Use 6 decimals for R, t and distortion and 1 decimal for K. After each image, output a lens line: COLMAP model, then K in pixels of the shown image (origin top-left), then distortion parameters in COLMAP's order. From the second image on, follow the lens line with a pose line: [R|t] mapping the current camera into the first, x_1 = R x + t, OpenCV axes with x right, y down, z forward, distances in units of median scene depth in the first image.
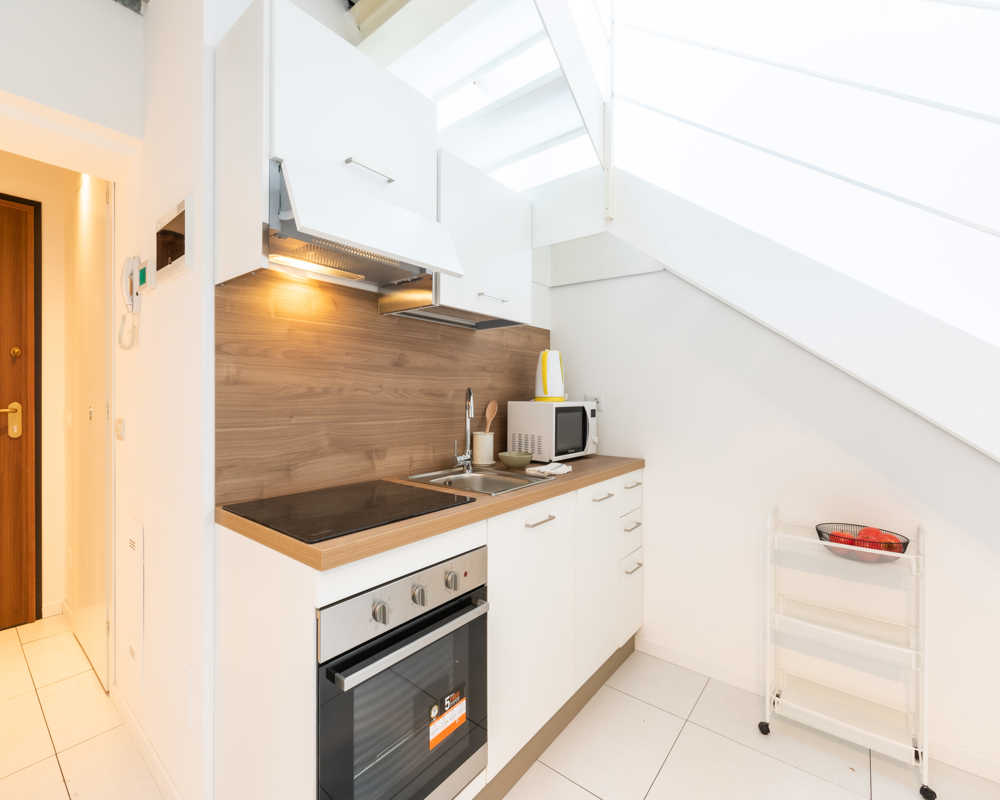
lens RADIAL K [[466.7, 0, 452.8], [0, 466.7, 403.5], [0, 0, 1]] dist [0.003662, -0.000269]
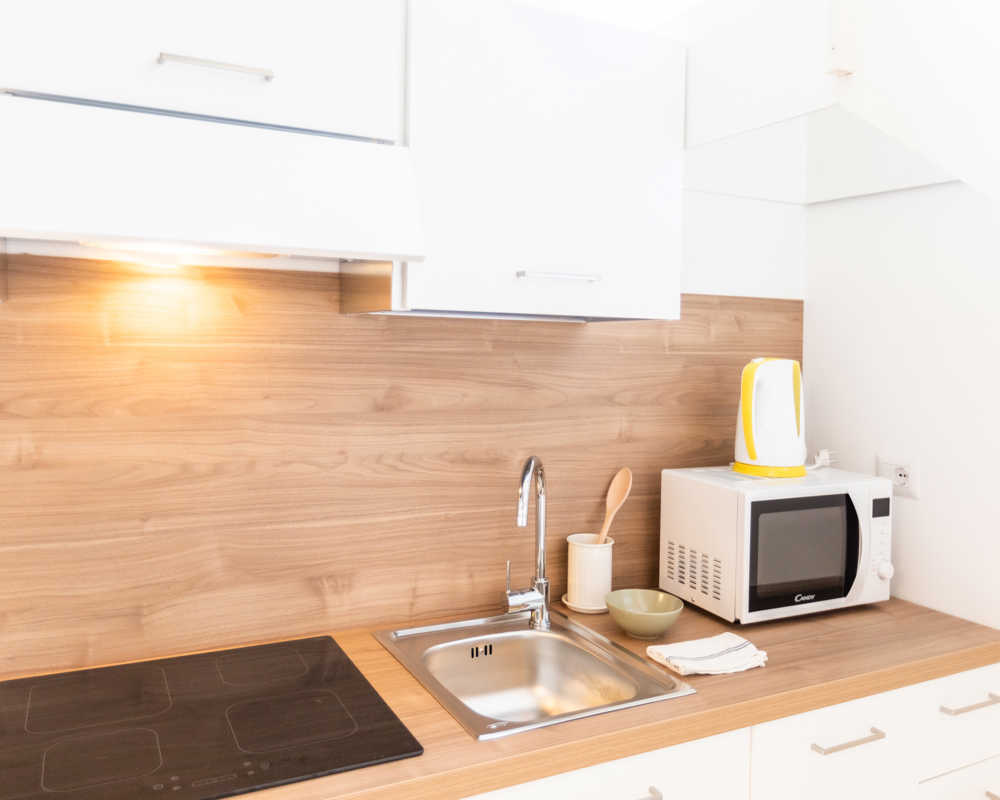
lens RADIAL K [[786.8, 0, 450.2], [0, 786.8, 362.1], [0, 0, 1]] dist [0.005581, -0.015233]
pose [[0.914636, 0.022209, -0.403668, 0.295203], [-0.018660, 0.999745, 0.012725, -0.146057], [0.403847, -0.004106, 0.914817, 0.241553]]
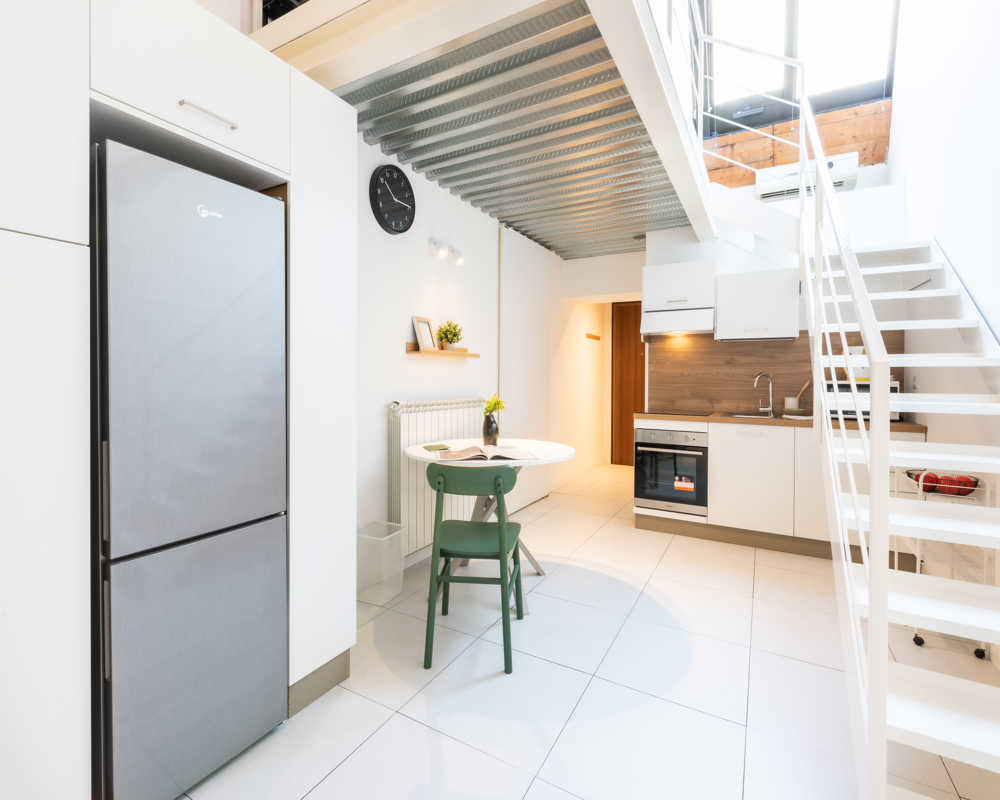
lens RADIAL K [[466.7, 0, 473.6], [0, 466.7, 380.8], [0, 0, 1]] dist [0.003662, -0.000269]
pose [[0.171639, -0.001146, -0.985159, 1.881447], [-0.022292, 0.999739, -0.005047, 0.042132], [0.984908, 0.022827, 0.171568, -0.588977]]
